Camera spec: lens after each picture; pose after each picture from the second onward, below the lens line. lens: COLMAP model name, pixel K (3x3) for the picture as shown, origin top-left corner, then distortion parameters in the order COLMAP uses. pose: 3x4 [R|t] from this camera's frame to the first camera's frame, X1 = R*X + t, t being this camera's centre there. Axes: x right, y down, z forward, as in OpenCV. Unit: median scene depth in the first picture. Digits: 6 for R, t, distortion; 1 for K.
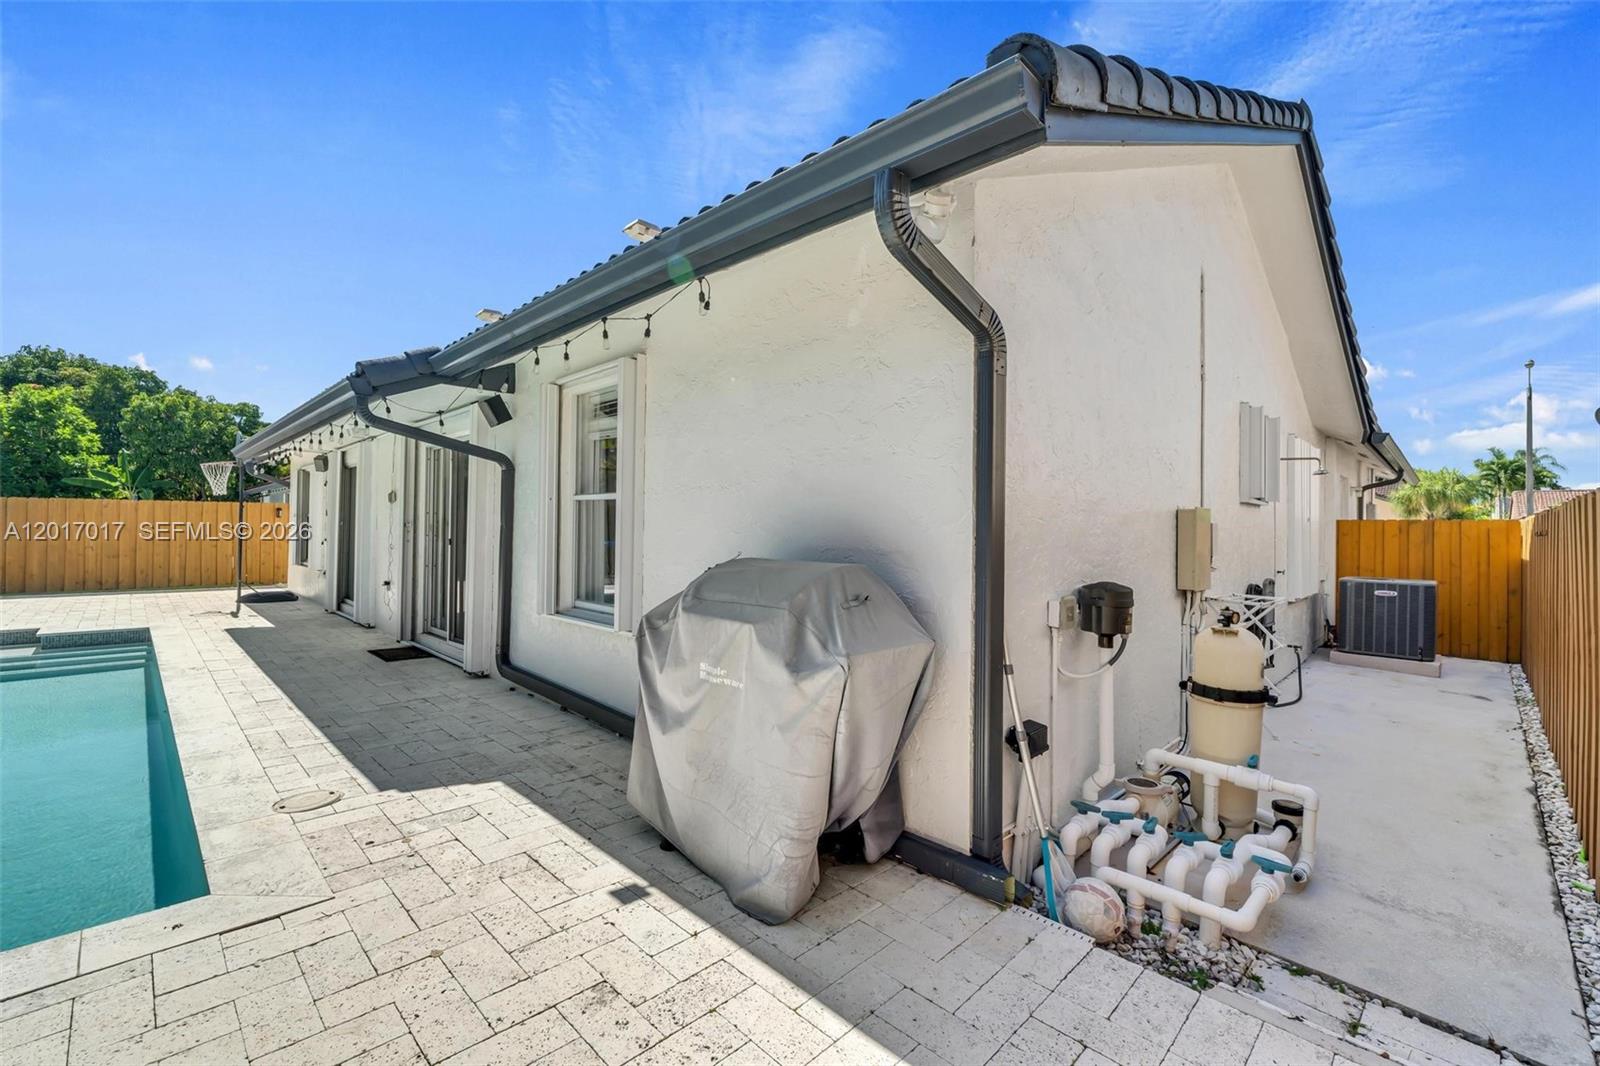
lens RADIAL K [[686.7, 0, 805.8], [0, 686.7, 529.5], [0, 0, 1]] dist [-0.001357, 0.000012]
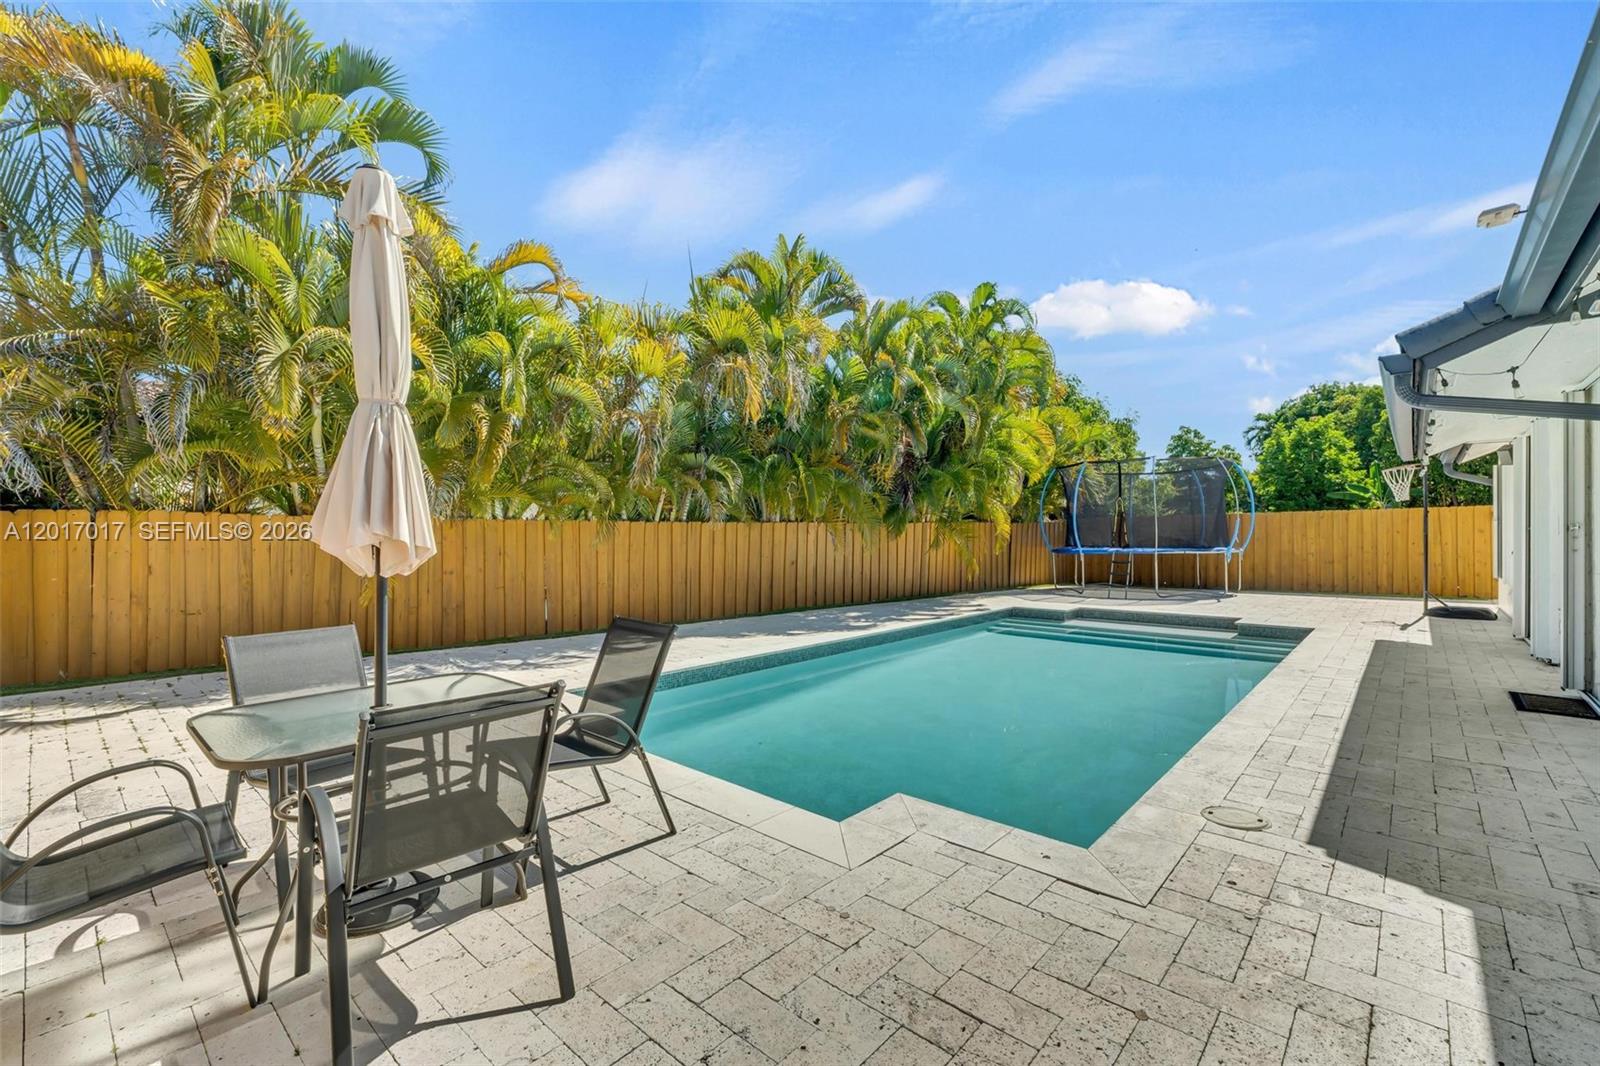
lens RADIAL K [[691.0, 0, 800.0], [0, 691.0, 533.0], [0, 0, 1]] dist [-0.000291, -0.000074]
pose [[0.041665, -0.016388, -0.998997, 0.177338], [0.010288, 0.999820, -0.015972, 0.003146], [0.999079, -0.009612, 0.041826, 0.273539]]
